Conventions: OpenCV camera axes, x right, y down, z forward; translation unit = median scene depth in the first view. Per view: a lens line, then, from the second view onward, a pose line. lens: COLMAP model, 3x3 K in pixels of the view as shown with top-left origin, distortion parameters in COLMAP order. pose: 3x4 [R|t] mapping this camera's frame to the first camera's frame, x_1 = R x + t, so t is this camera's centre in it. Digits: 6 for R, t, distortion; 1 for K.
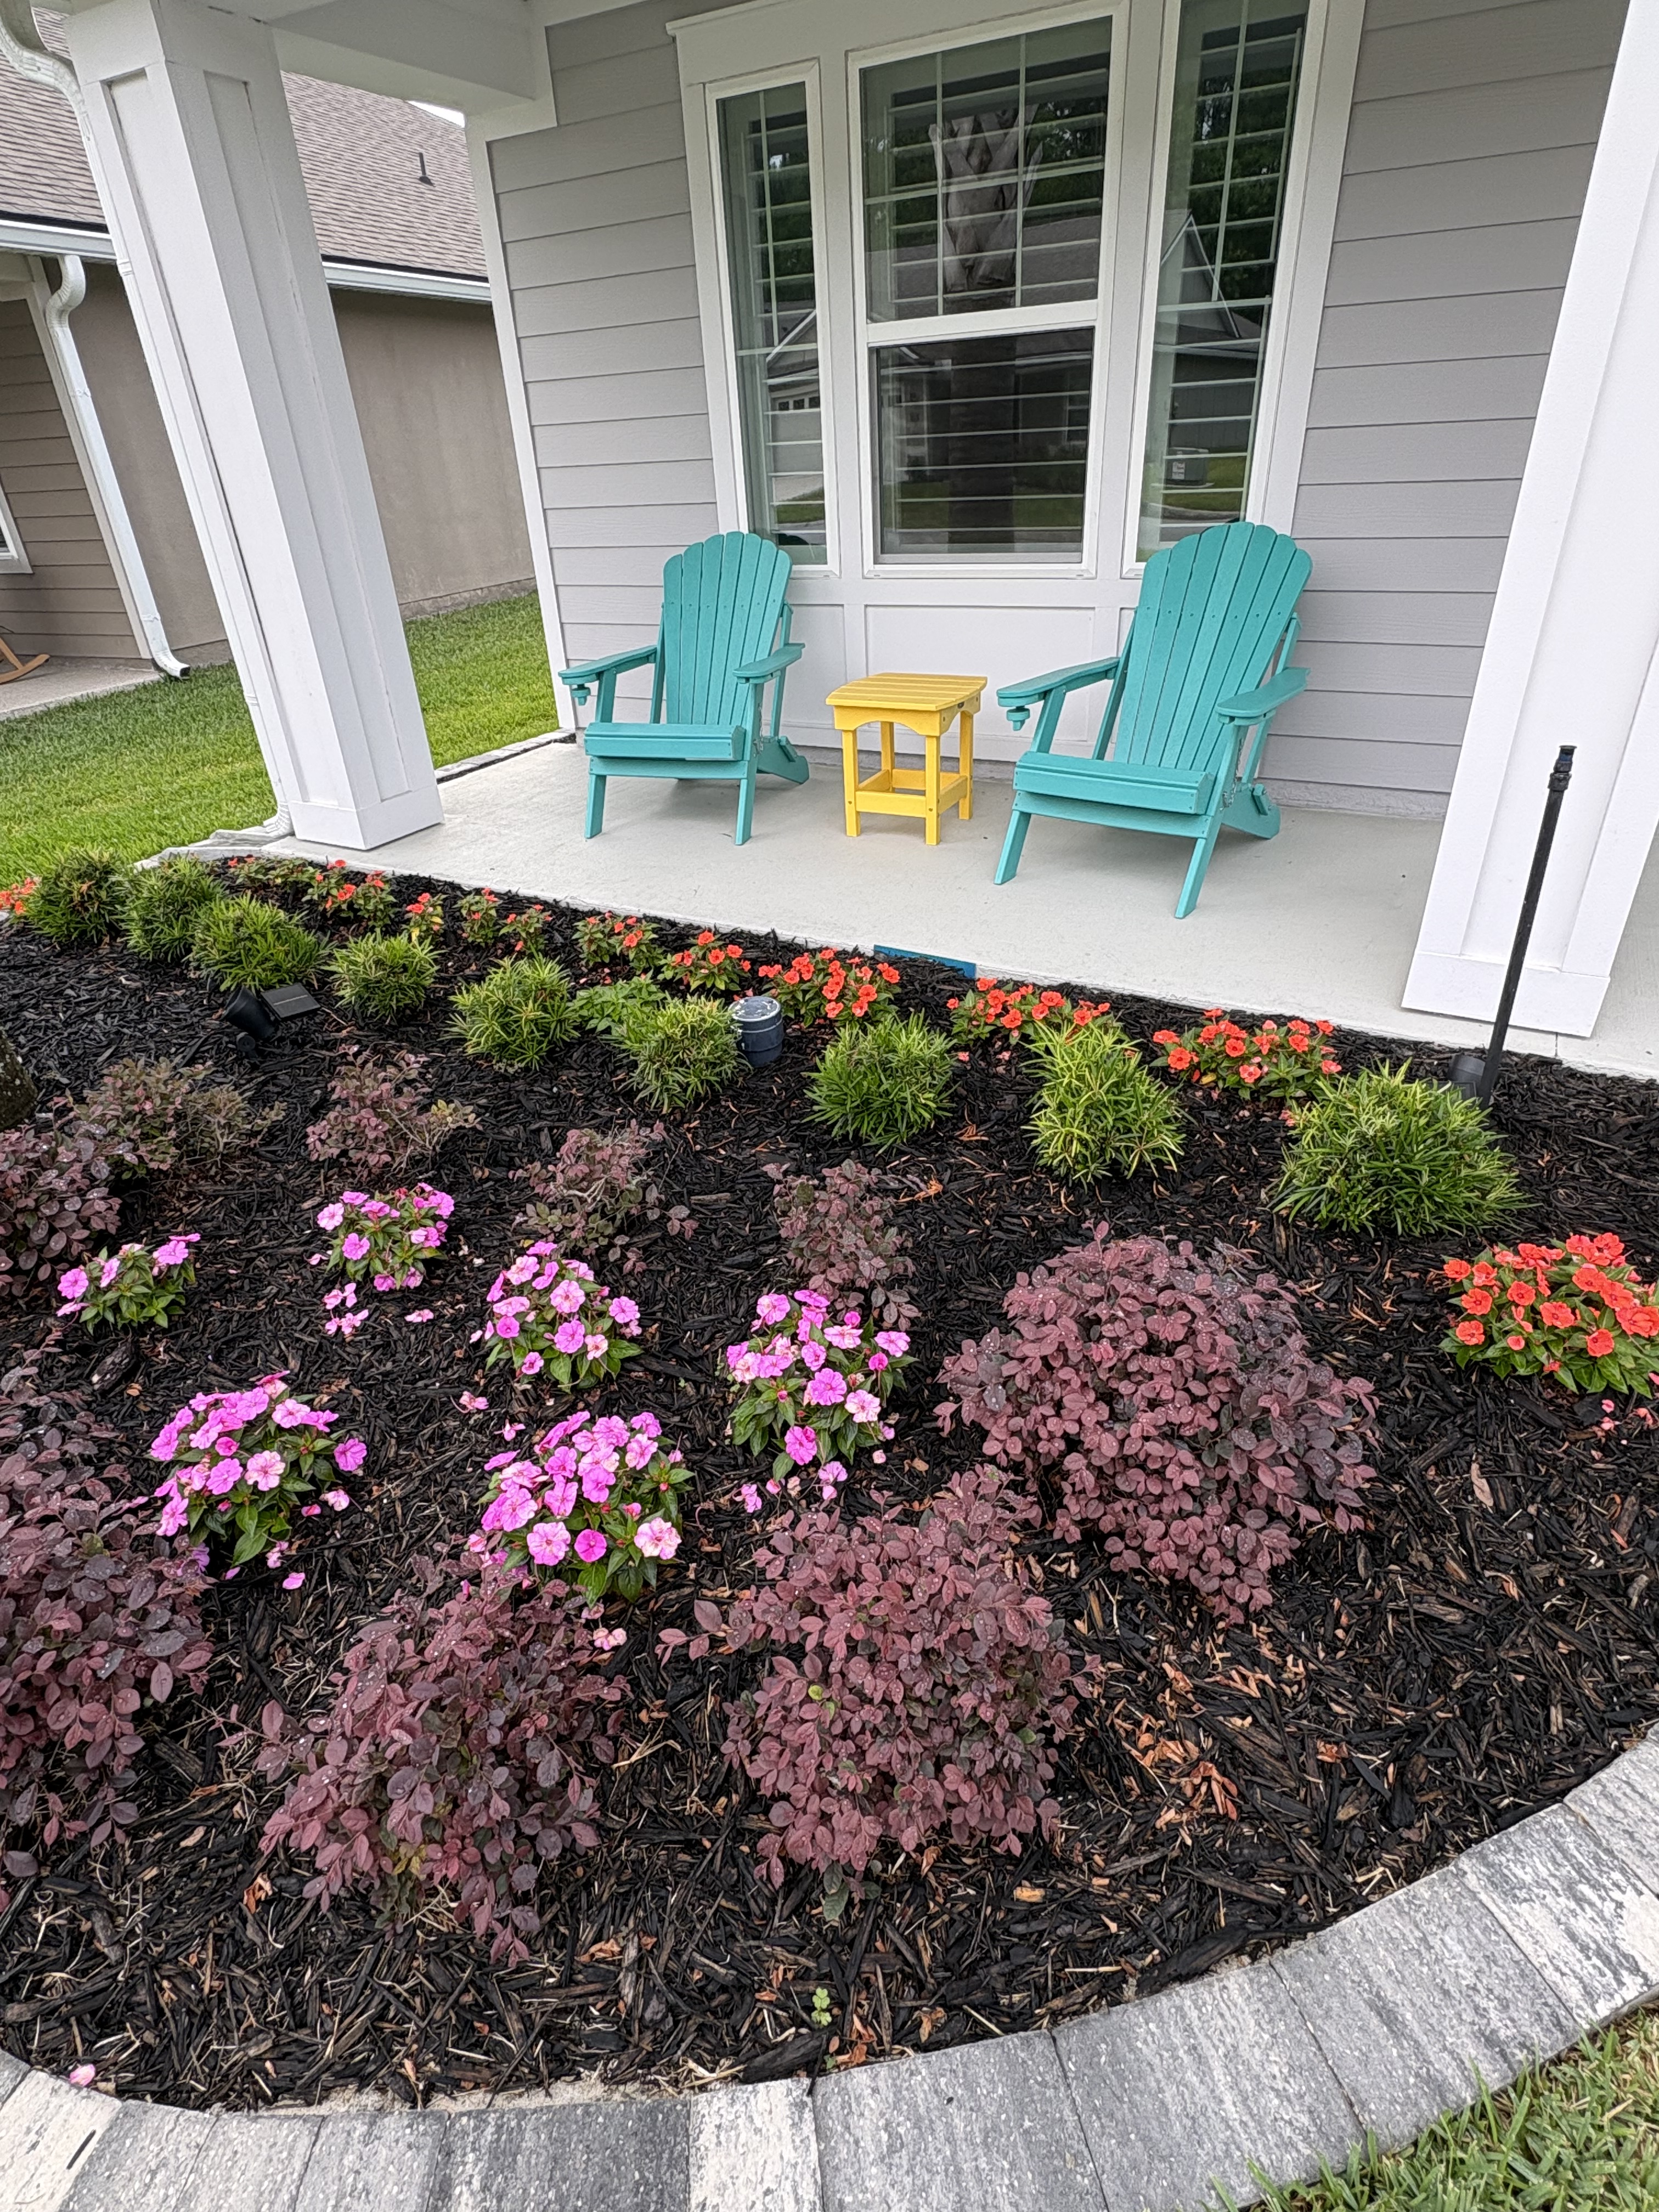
lens RADIAL K [[1144.8, 0, 835.6], [0, 1144.8, 1109.0], [0, 0, 1]] dist [-0.009927, 0.001327]
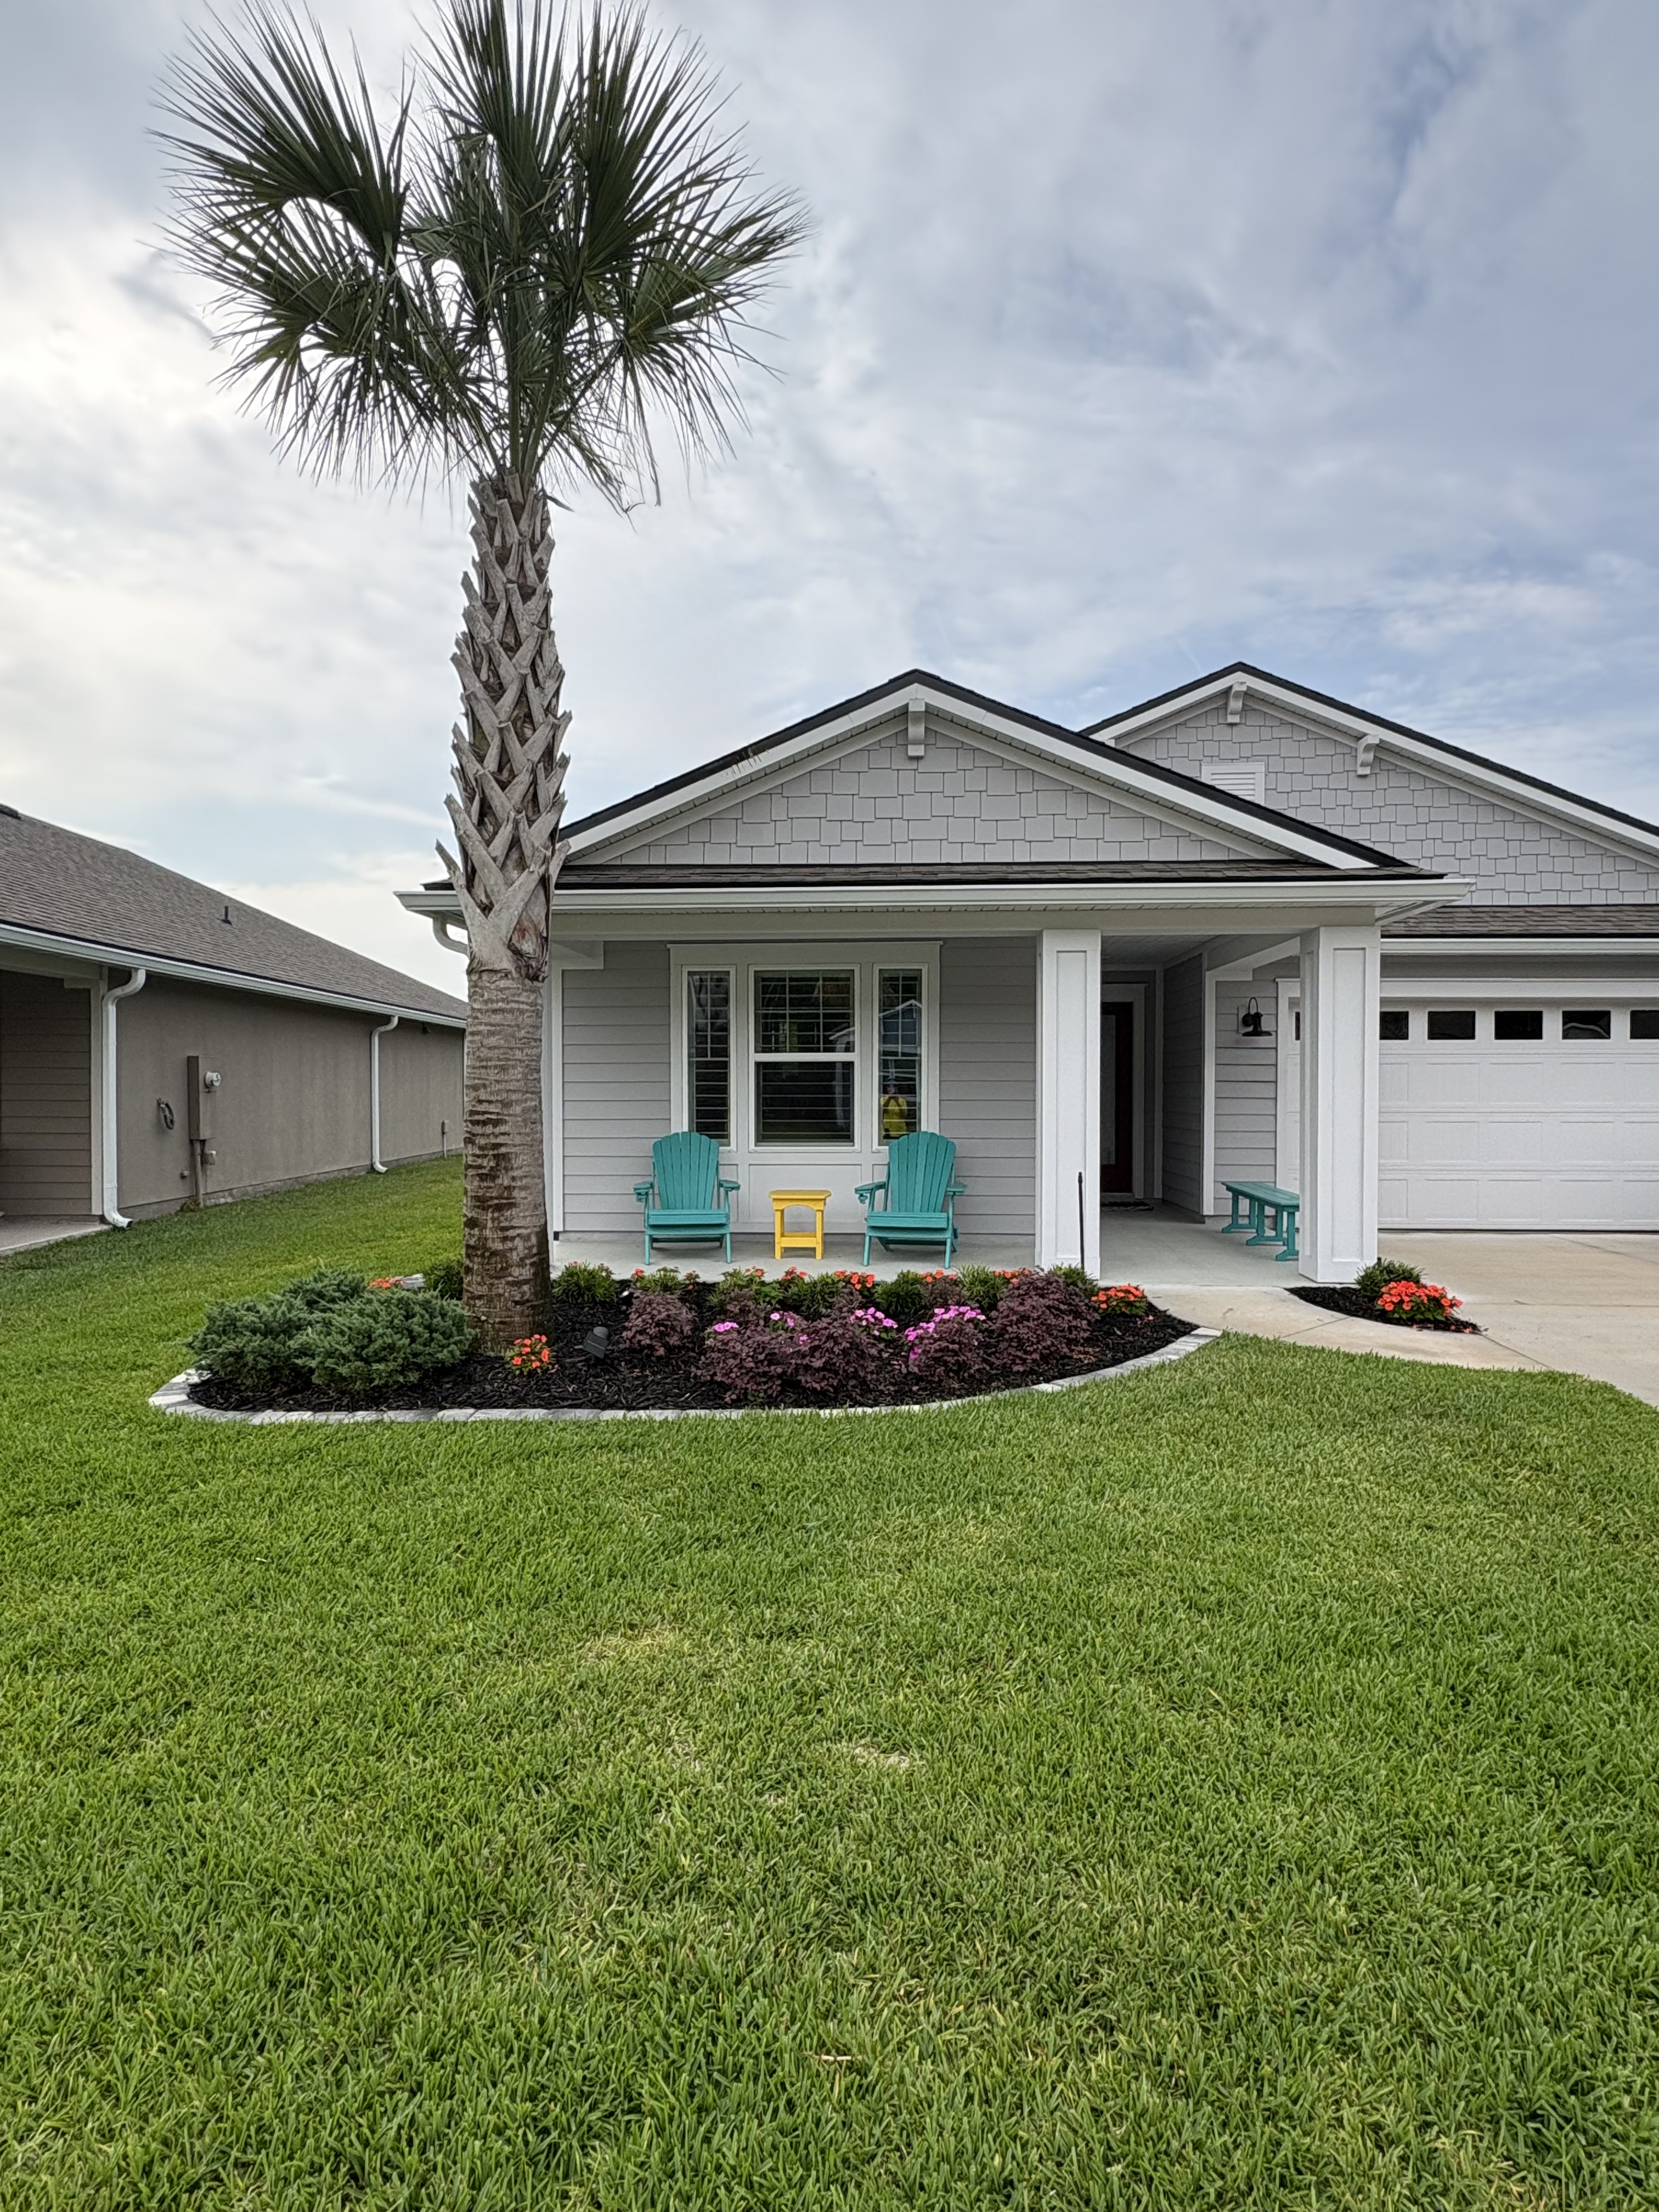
lens RADIAL K [[1144.8, 0, 825.8], [0, 1144.8, 1108.6], [0, 0, 1]] dist [-0.009927, 0.001327]
pose [[0.898701, 0.037454, 0.436959, -0.854730], [0.186343, 0.869325, -0.457768, 0.509671], [-0.397005, 0.492820, 0.774284, -0.817671]]
